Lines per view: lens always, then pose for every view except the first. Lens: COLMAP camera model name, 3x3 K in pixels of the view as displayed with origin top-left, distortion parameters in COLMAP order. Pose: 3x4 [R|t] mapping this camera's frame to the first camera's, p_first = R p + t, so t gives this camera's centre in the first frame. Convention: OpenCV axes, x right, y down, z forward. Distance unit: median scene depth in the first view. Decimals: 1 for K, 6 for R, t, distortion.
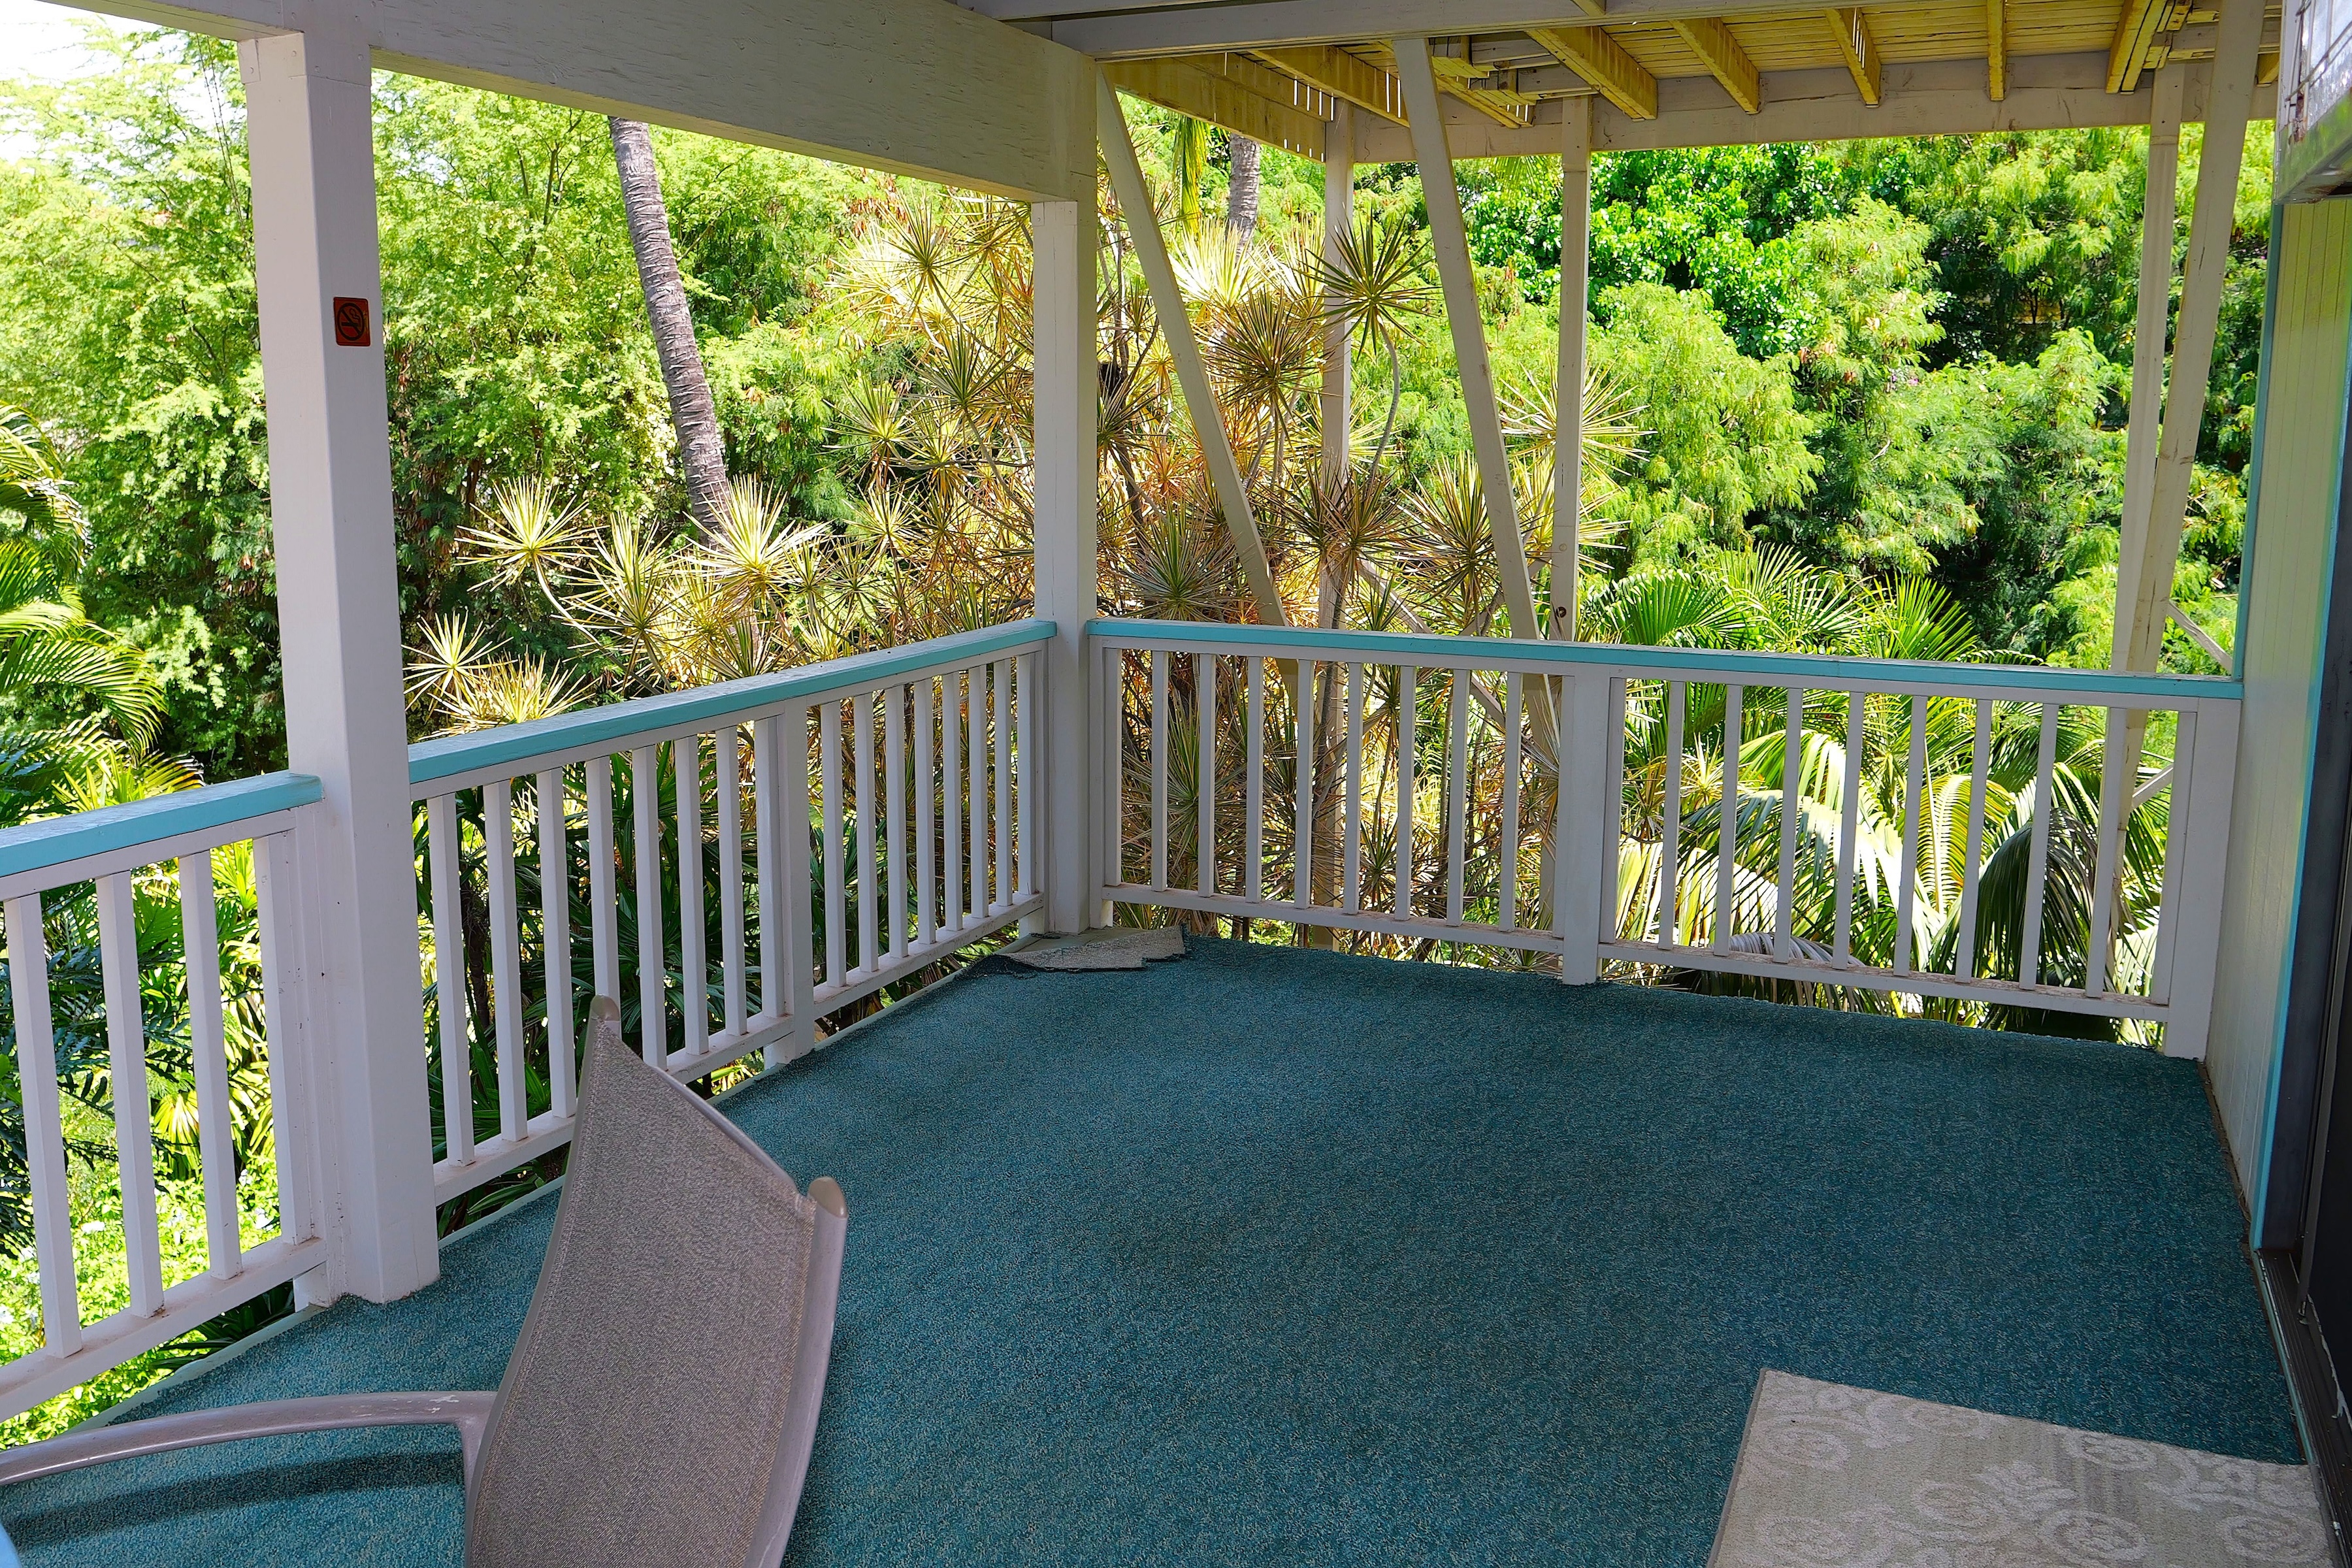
lens RADIAL K [[2071.1, 0, 1173.1], [0, 2071.1, 779.8], [0, 0, 1]] dist [-0.068348, -0.000920]
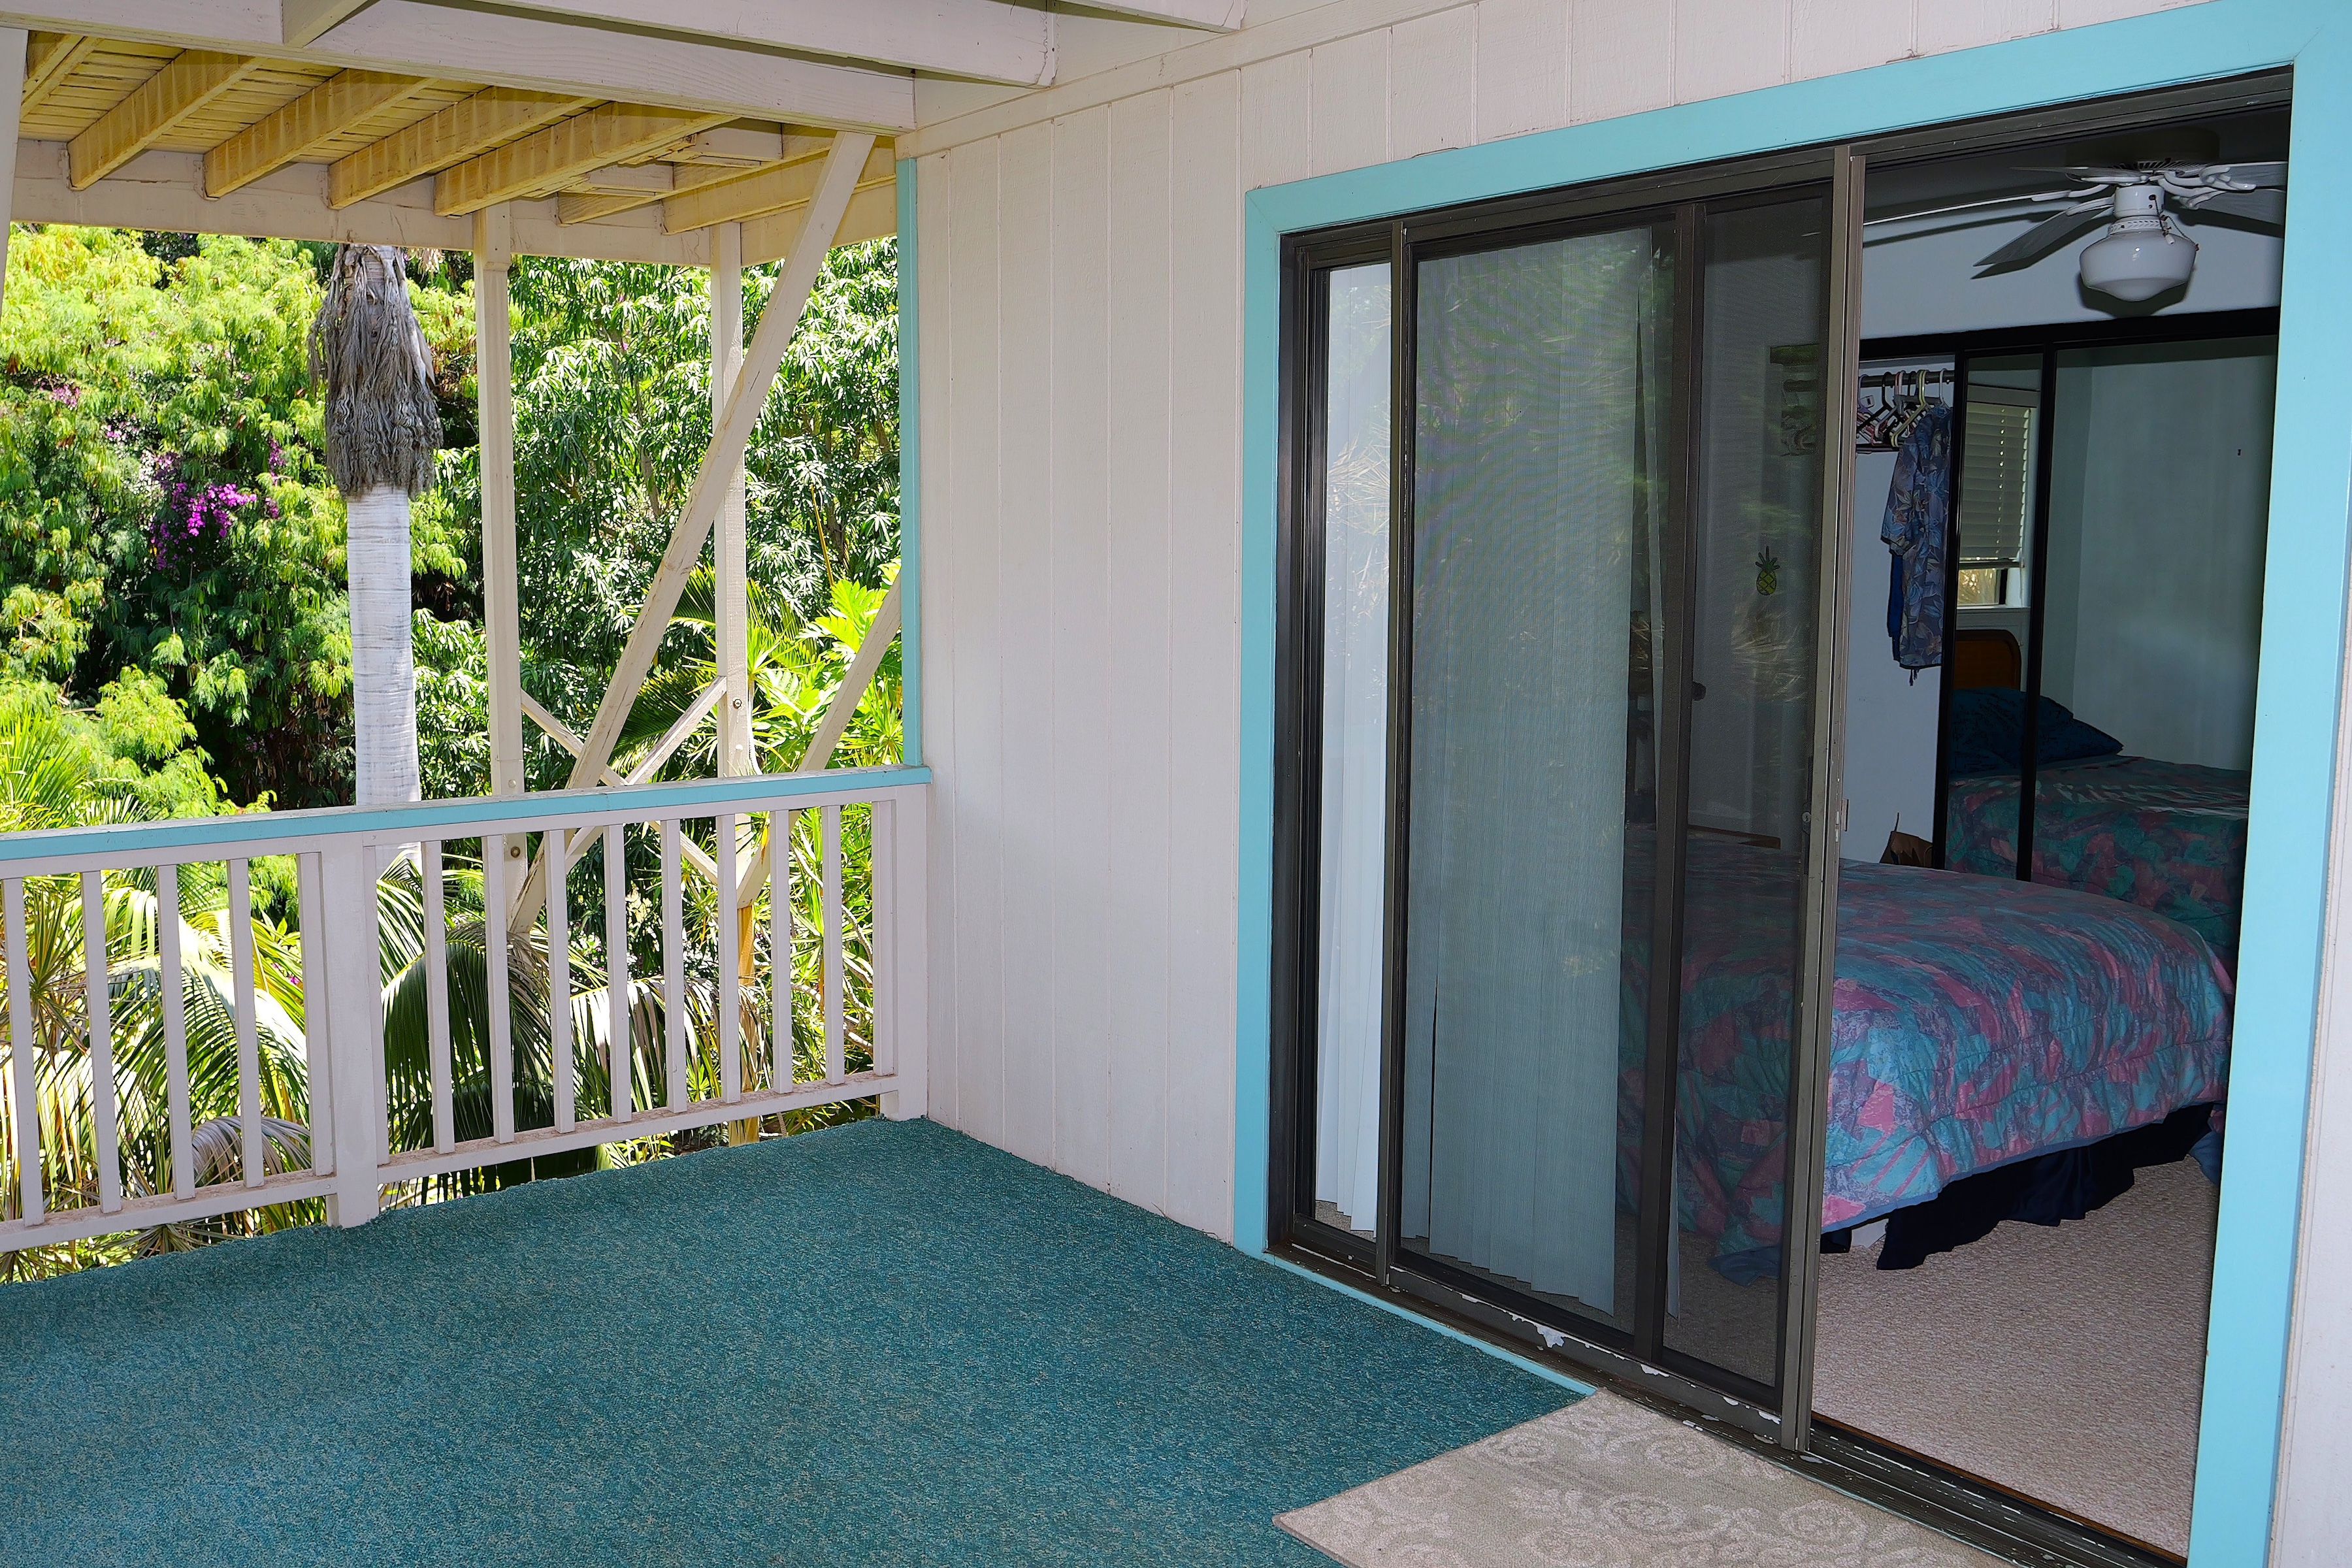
lens RADIAL K [[2071.1, 0, 1174.6], [0, 2071.1, 783.6], [0, 0, 1]] dist [-0.068348, -0.000920]
pose [[0.495994, -0.110745, 0.861235, -0.374558], [0.160915, 0.986377, 0.034164, -0.050482], [-0.853286, 0.121640, 0.507057, 0.446624]]
